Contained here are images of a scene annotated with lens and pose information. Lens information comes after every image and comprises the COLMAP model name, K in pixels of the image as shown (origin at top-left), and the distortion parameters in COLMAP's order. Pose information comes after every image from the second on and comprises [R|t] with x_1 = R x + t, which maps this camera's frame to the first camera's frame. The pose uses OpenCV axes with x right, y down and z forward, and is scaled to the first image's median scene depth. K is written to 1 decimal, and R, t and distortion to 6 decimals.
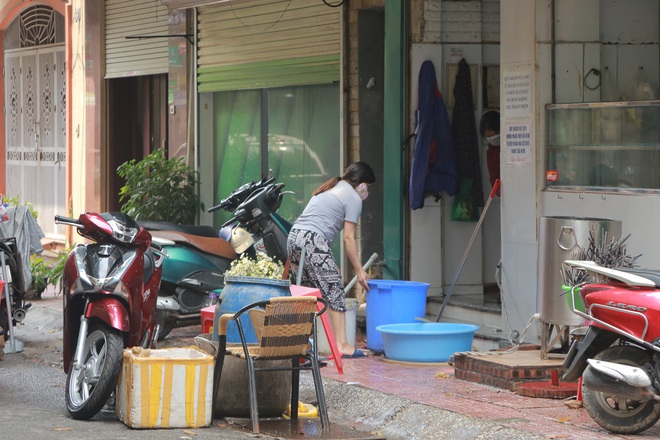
lens RADIAL K [[2598.9, 0, 330.0], [0, 2598.9, 220.0], [0, 0, 1]] dist [0.065493, 0.670525]
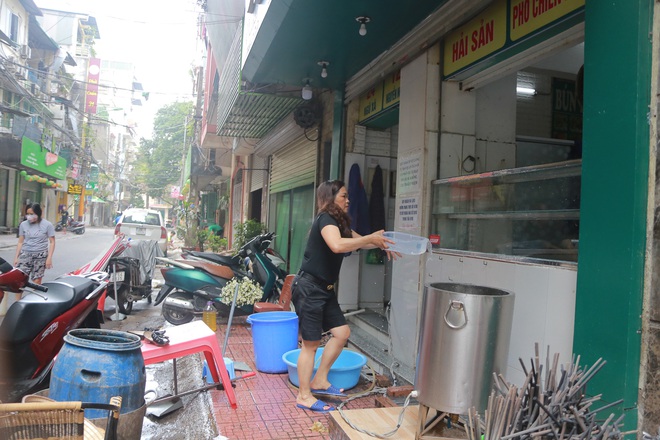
lens RADIAL K [[563.7, 0, 330.0], [0, 563.7, 220.0], [0, 0, 1]] dist [-0.212955, 0.003429]
pose [[0.996015, 0.049416, -0.074238, 0.054493], [-0.052593, 0.997754, -0.041474, -0.012266], [0.072022, 0.045213, 0.996378, 0.718683]]
